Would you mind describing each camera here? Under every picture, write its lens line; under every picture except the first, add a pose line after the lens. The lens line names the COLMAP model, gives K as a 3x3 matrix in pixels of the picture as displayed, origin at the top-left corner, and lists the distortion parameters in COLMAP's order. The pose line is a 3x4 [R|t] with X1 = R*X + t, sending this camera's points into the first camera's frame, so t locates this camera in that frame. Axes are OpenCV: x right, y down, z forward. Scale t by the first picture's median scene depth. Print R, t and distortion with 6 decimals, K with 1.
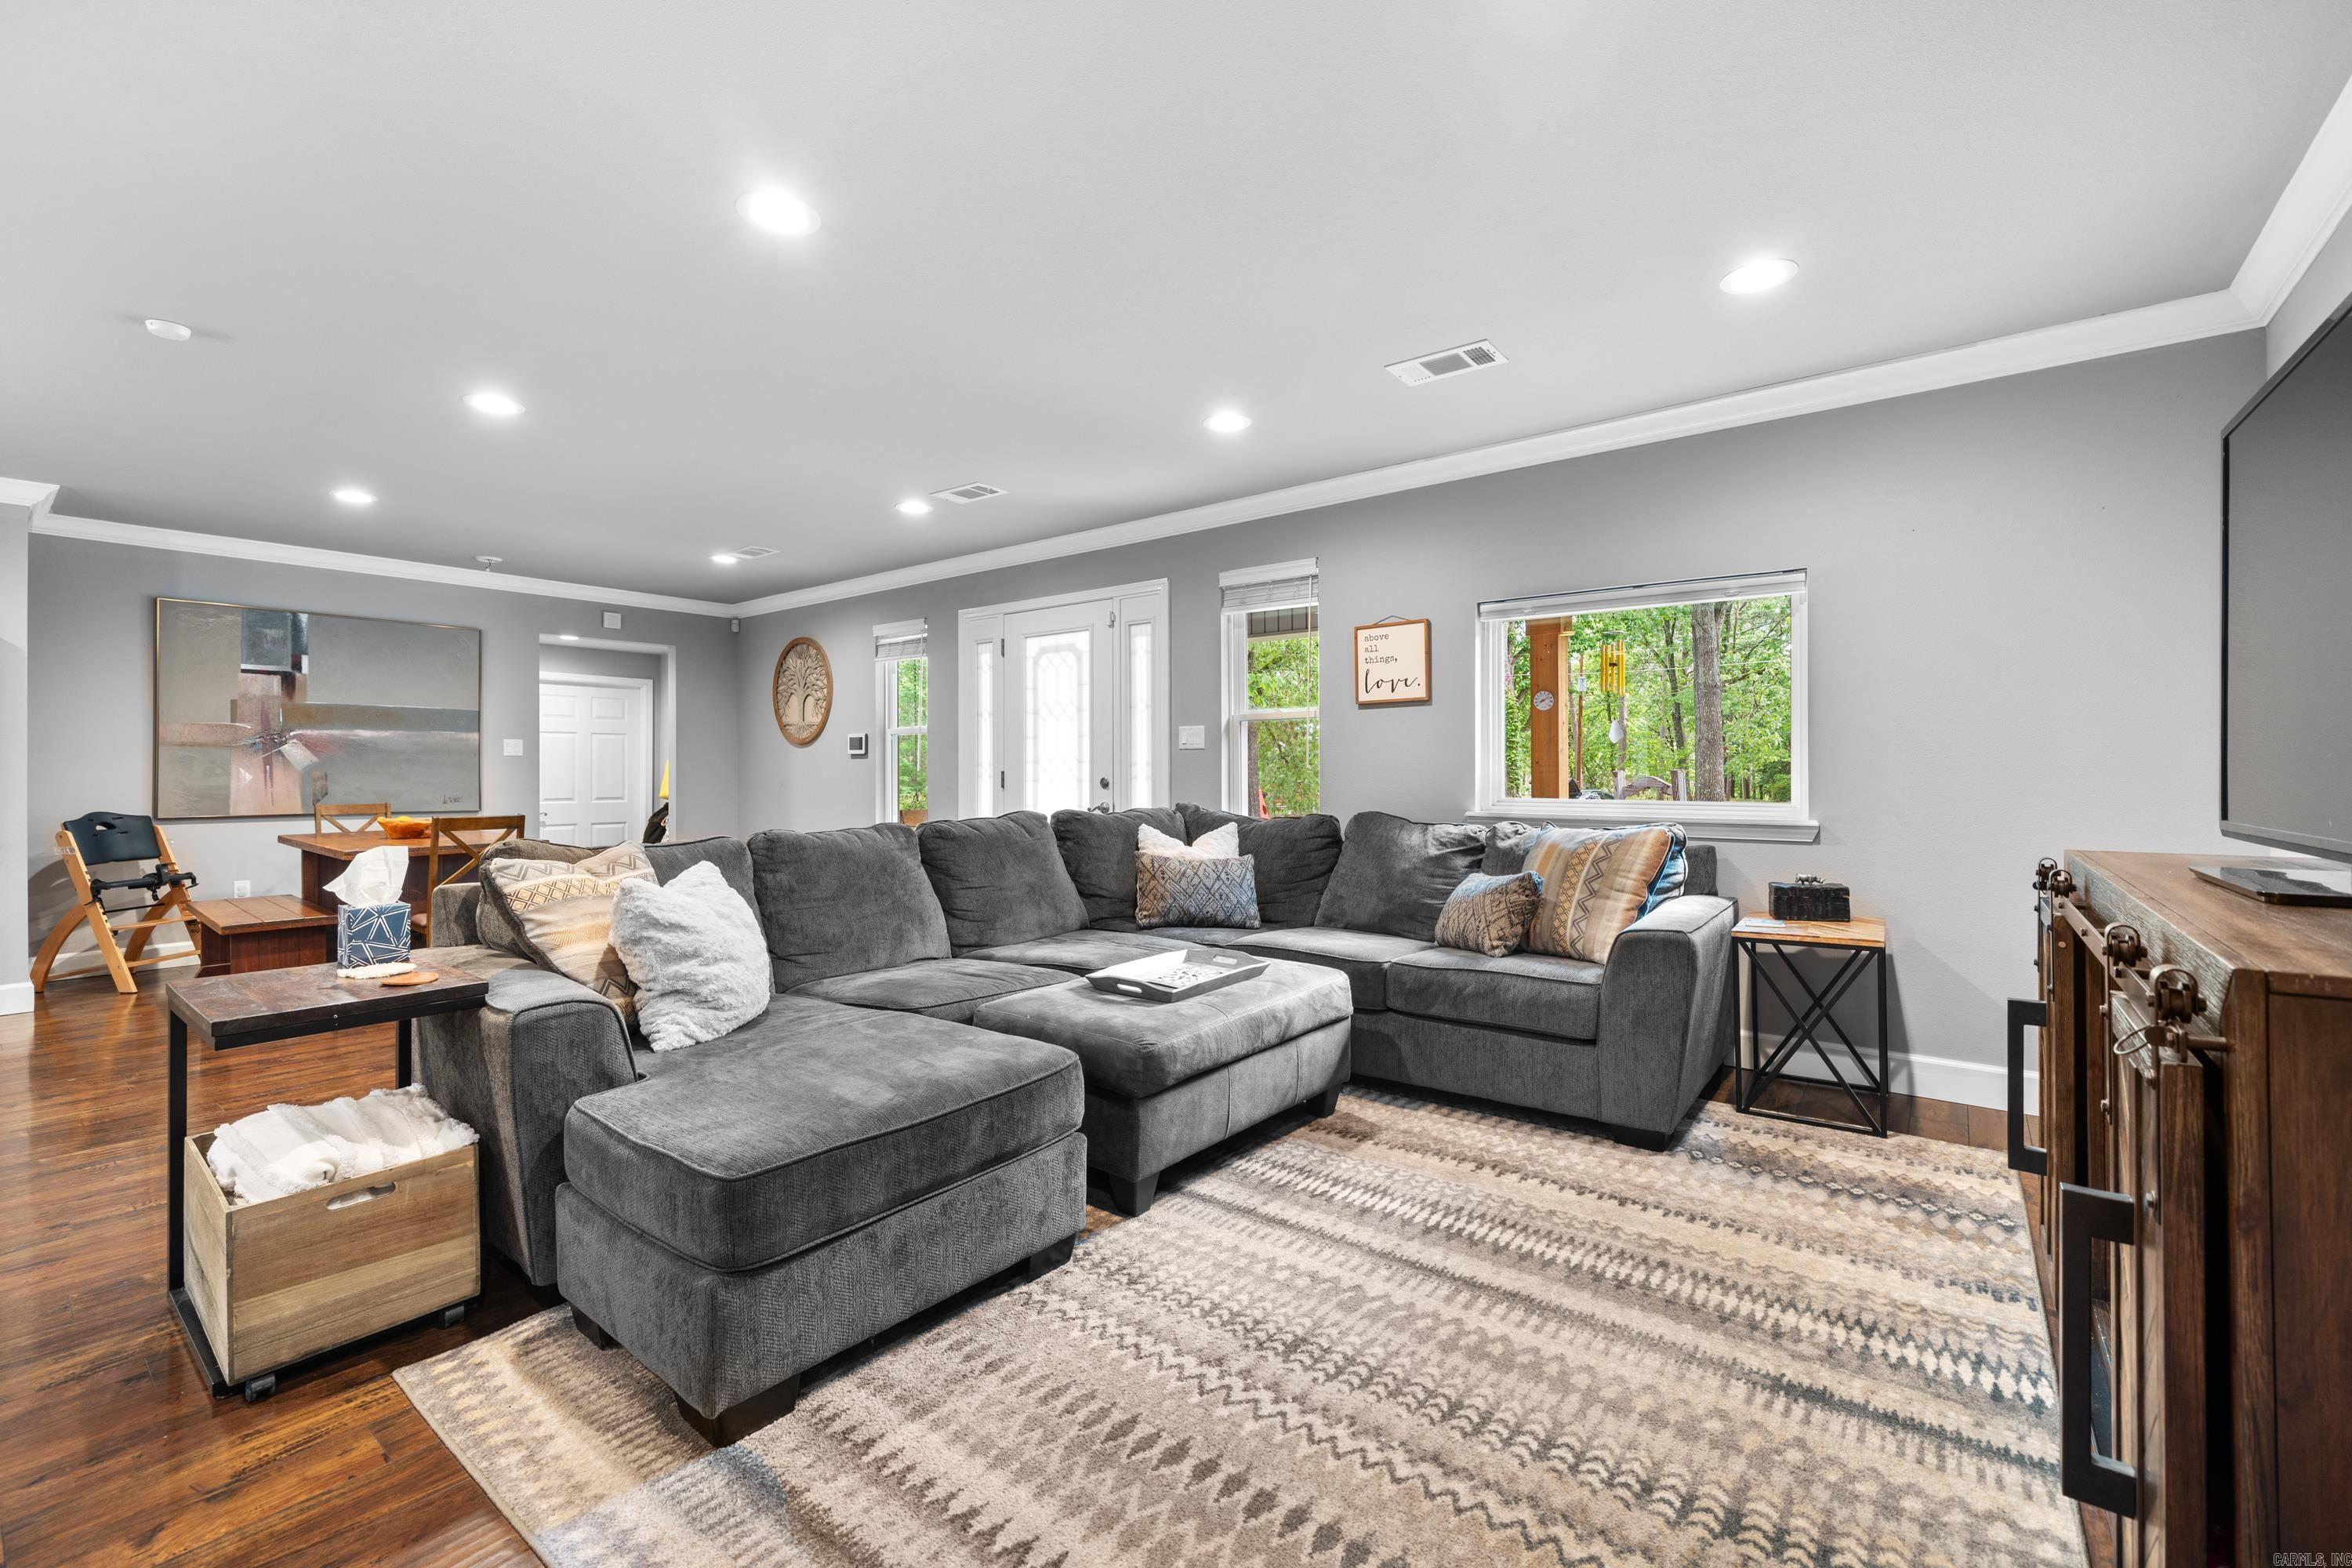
lens RADIAL K [[980.7, 0, 1175.0], [0, 980.7, 766.3], [0, 0, 1]] dist [-0.000501, 0.000148]
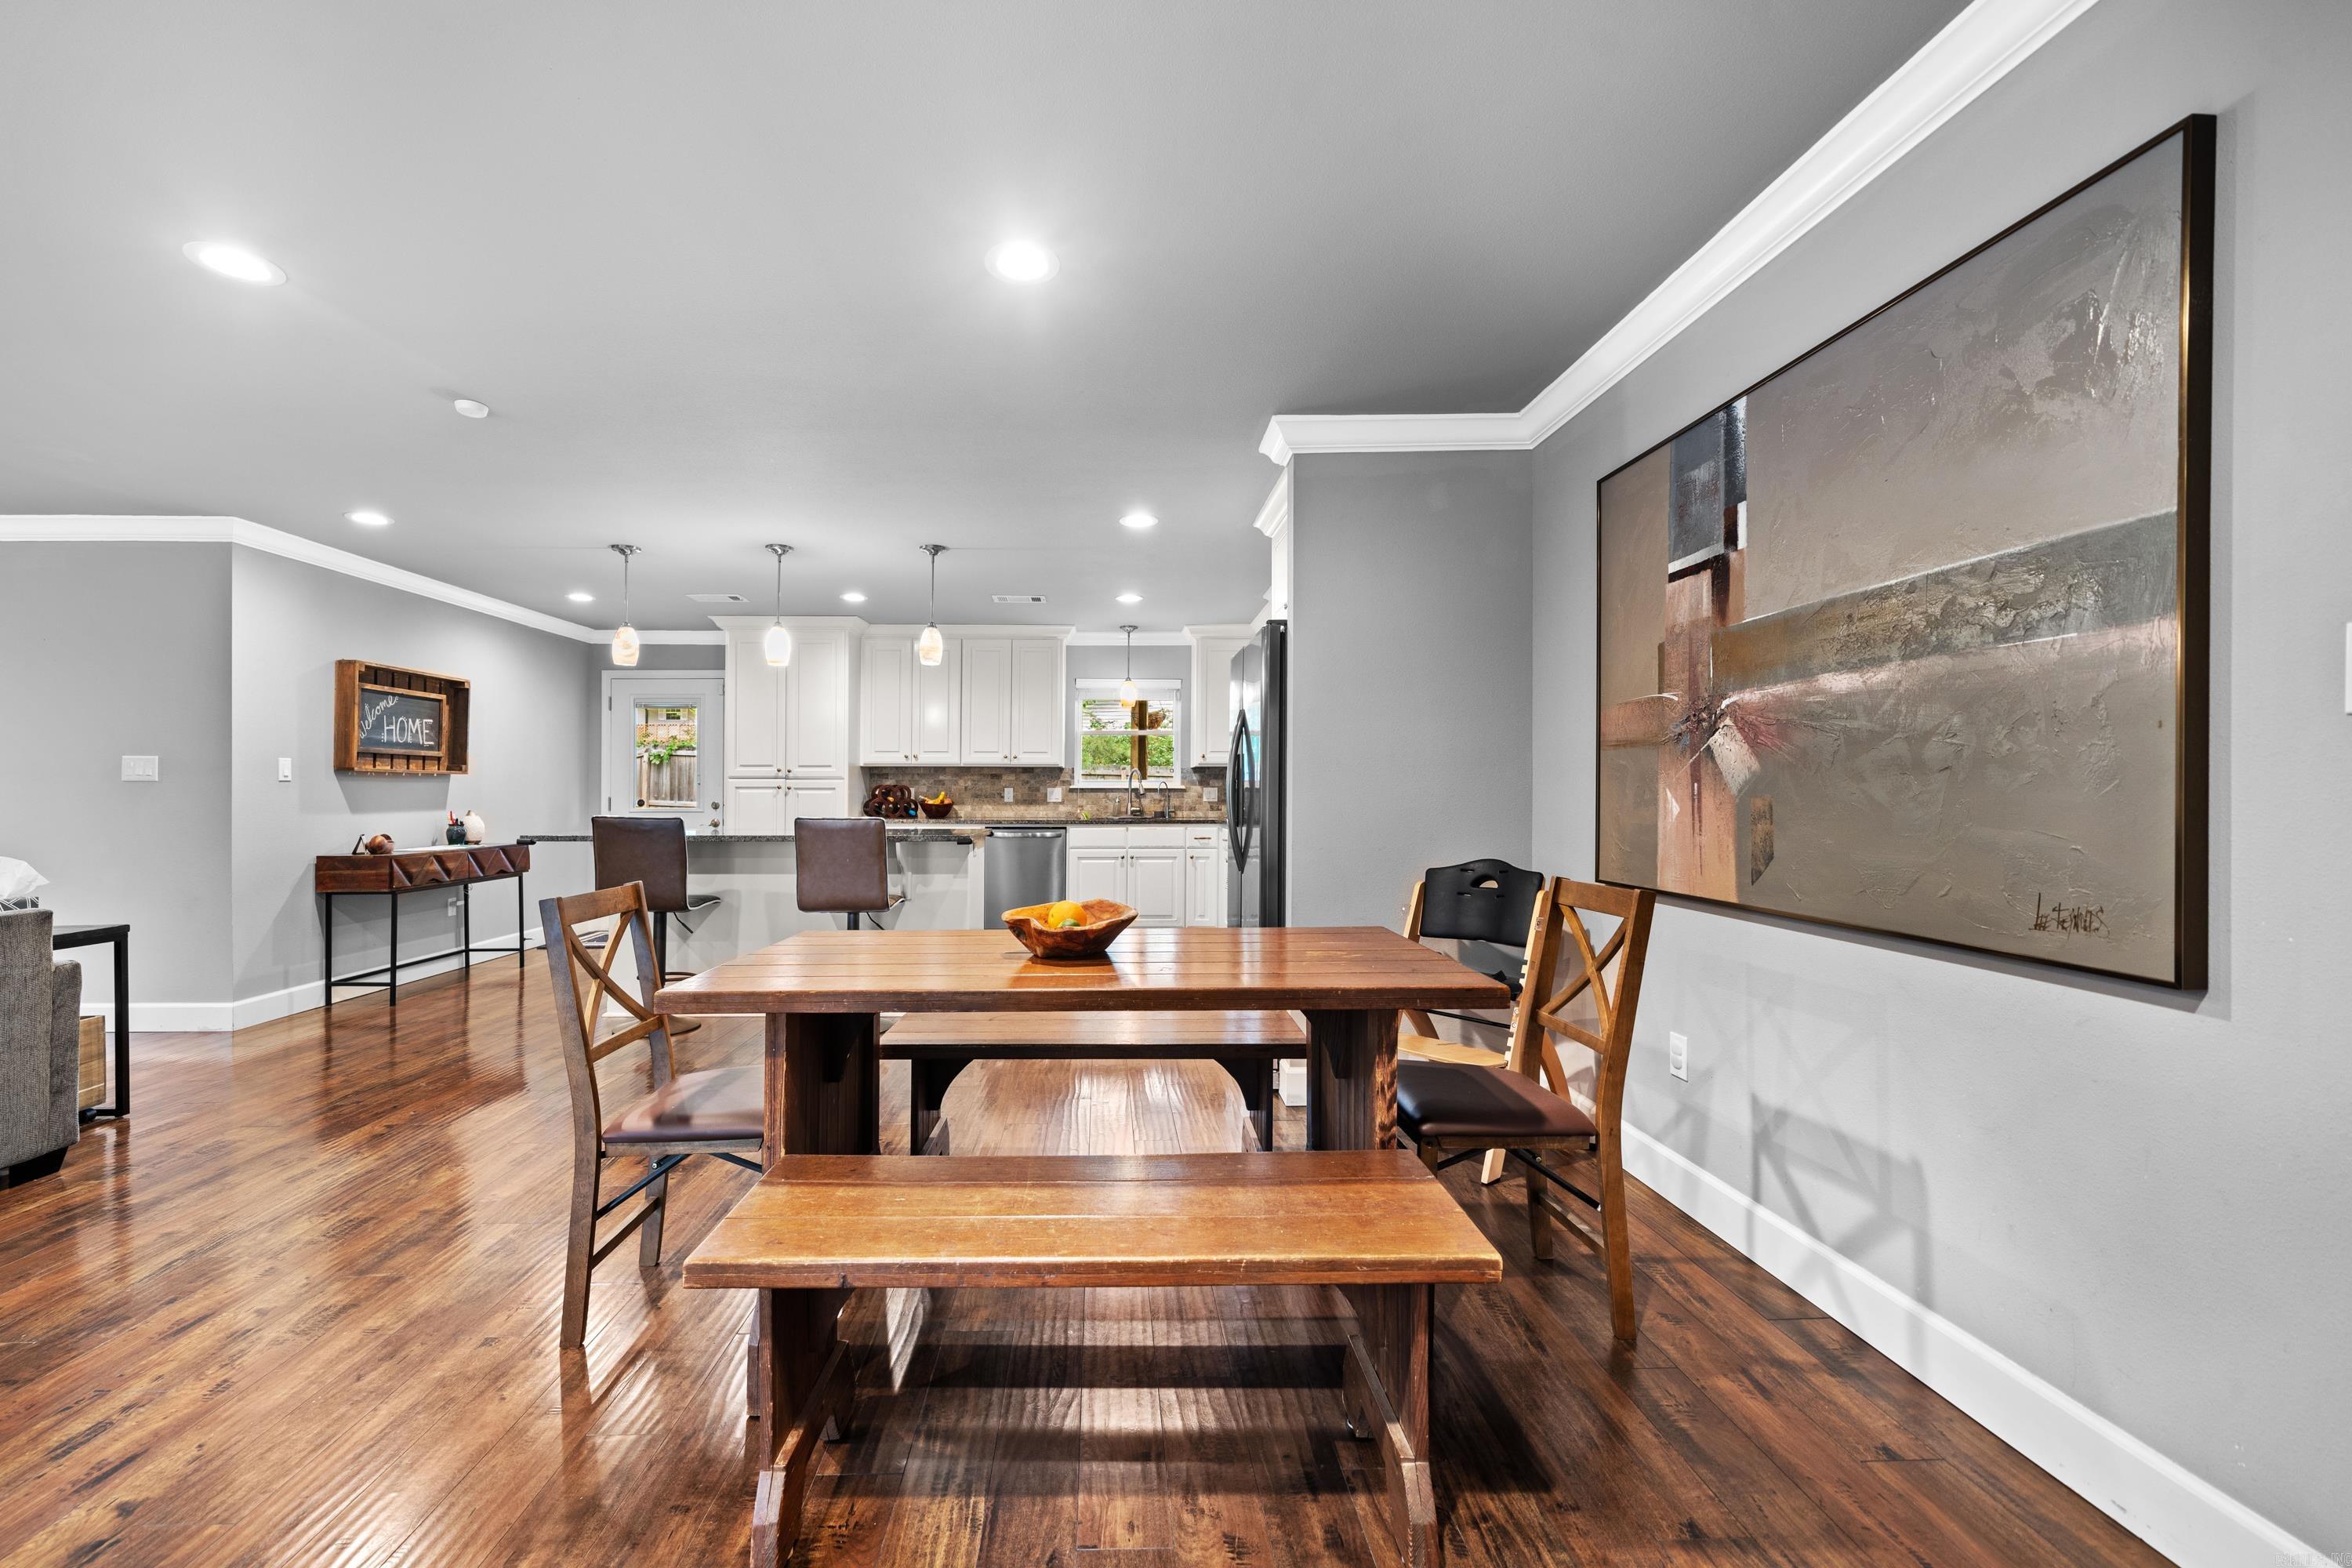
lens RADIAL K [[923.7, 0, 1108.5], [0, 923.7, 784.5], [0, 0, 1]] dist [-0.001447, -0.000781]
pose [[-0.772799, -0.003646, -0.634640, -0.545313], [0.006064, 0.999895, -0.013129, 0.004359], [0.634621, -0.013995, -0.772696, 1.347867]]
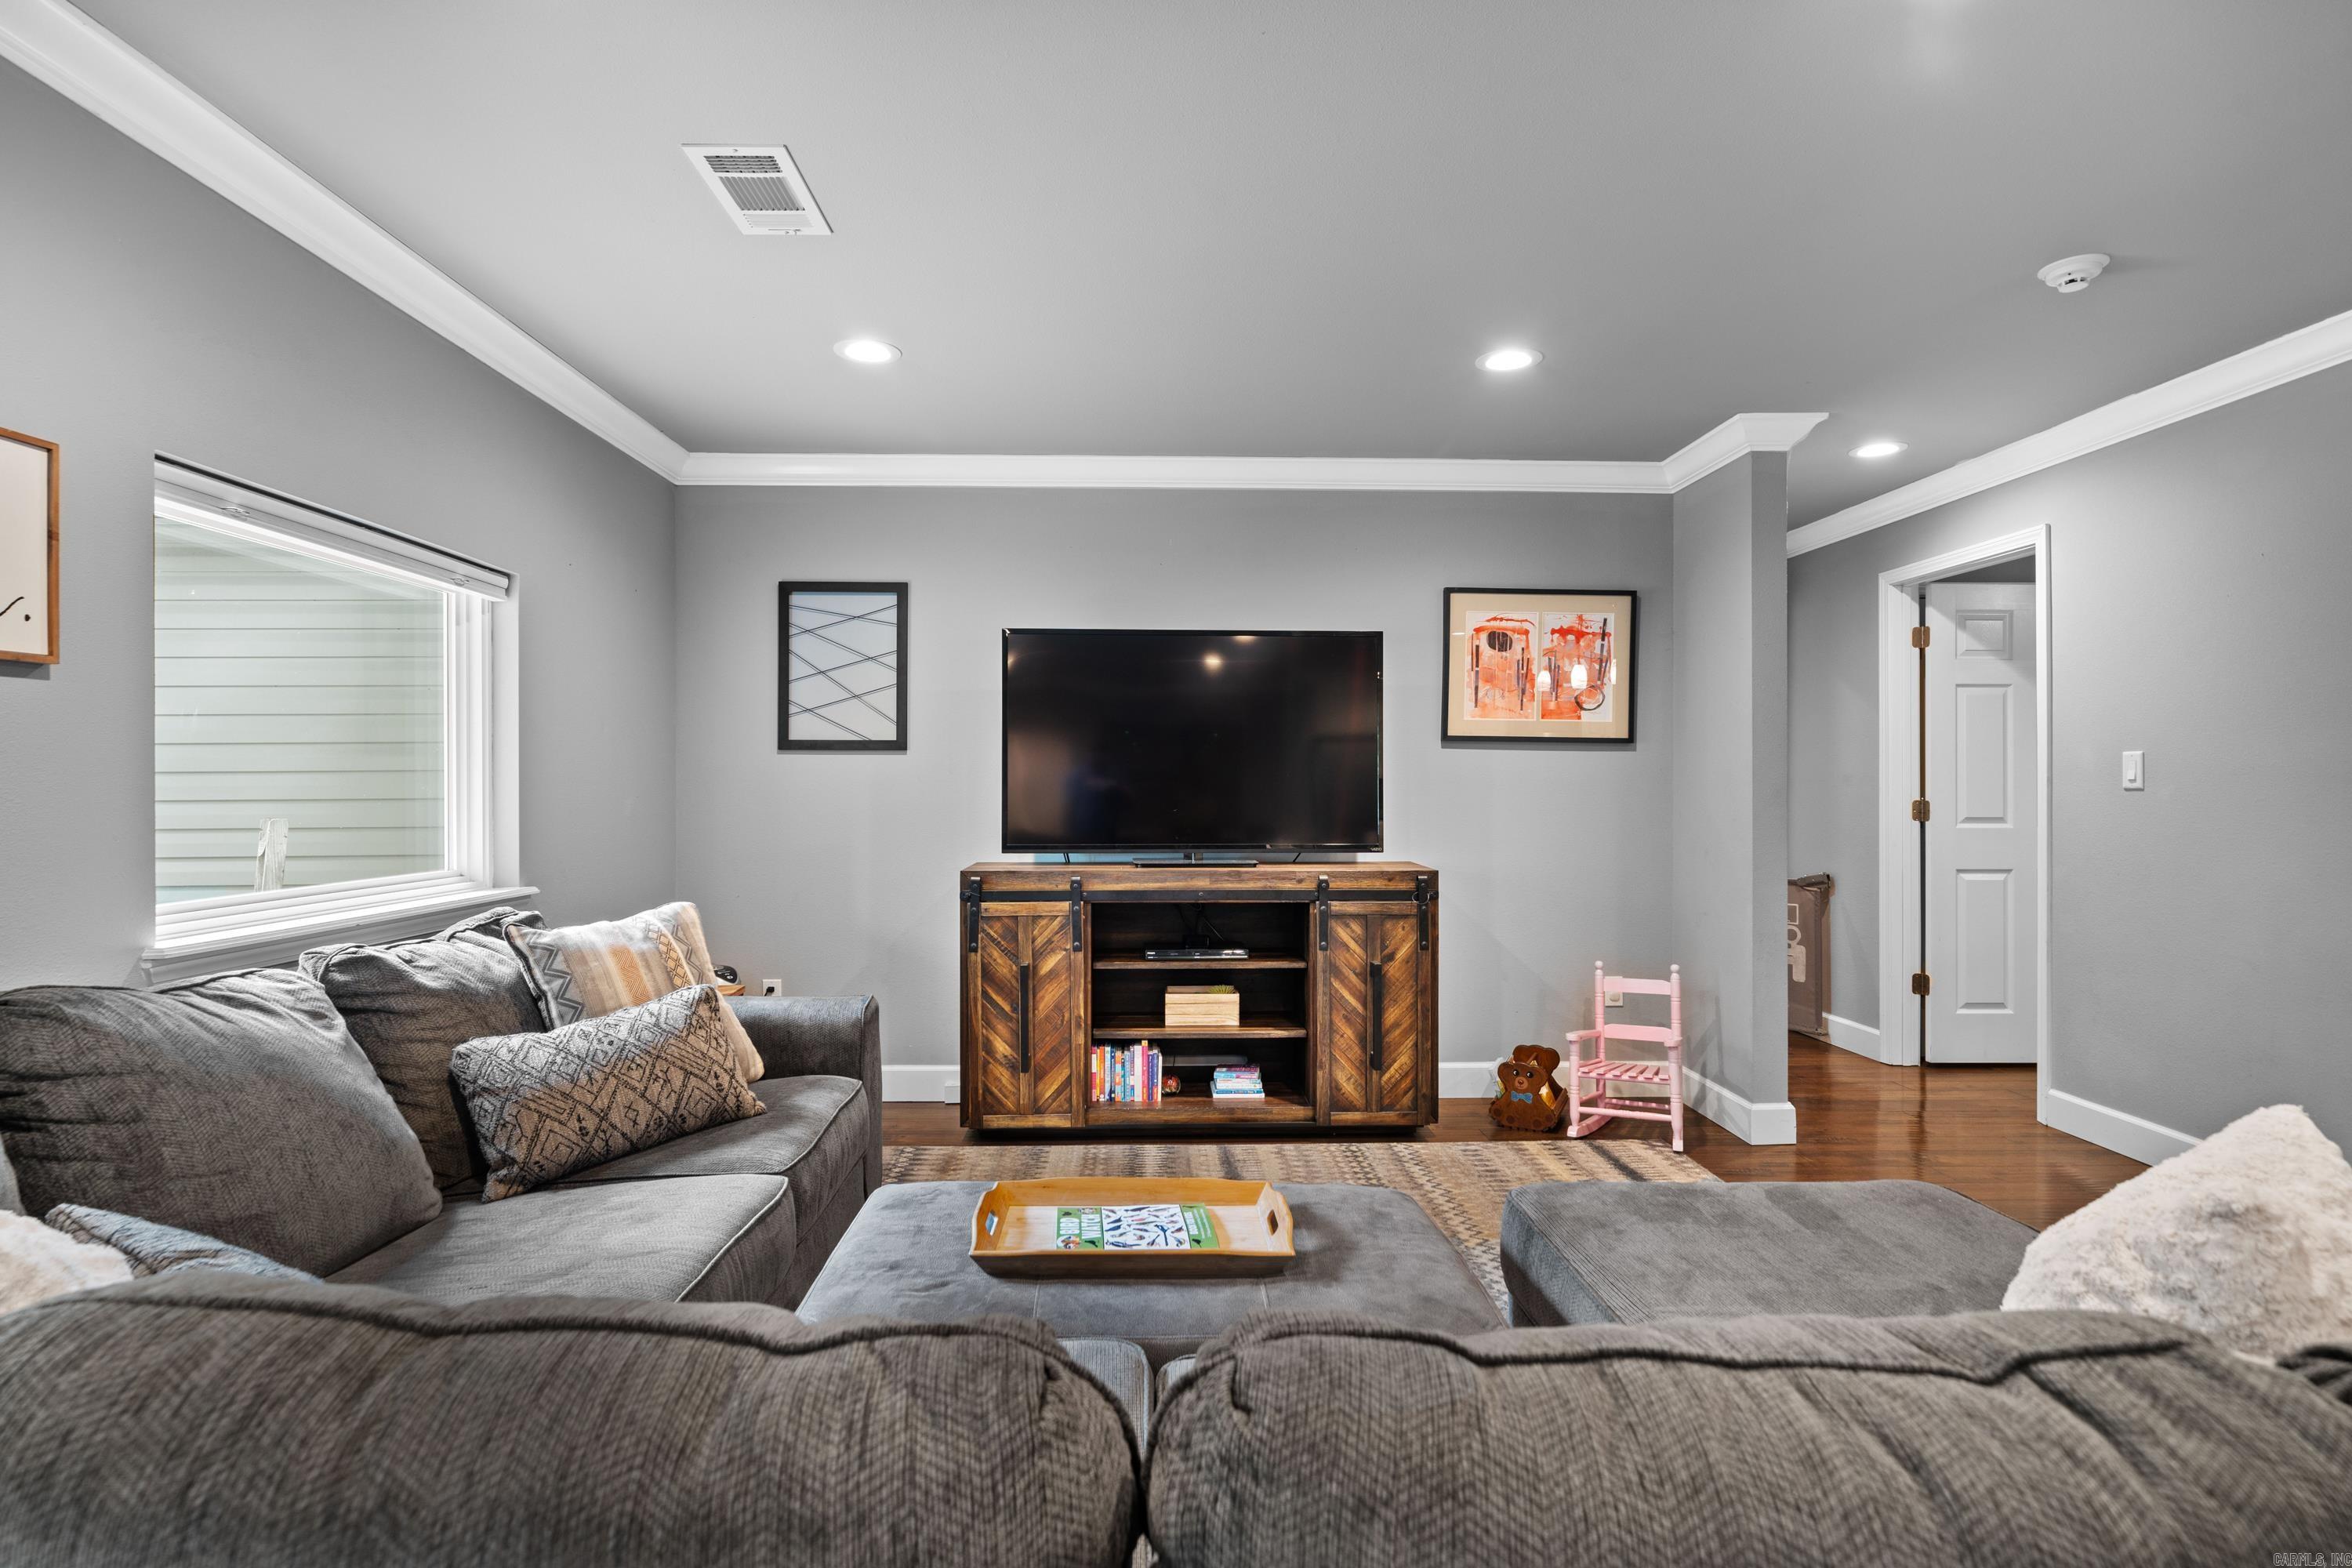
lens RADIAL K [[1163.8, 0, 1171.3], [0, 1163.8, 783.5], [0, 0, 1]] dist [-0.000681, -0.000893]
pose [[-0.646624, 0.004046, 0.762798, -0.298248], [-0.000086, 0.999986, -0.005377, -0.018763], [-0.762809, -0.003543, -0.646614, 0.828042]]
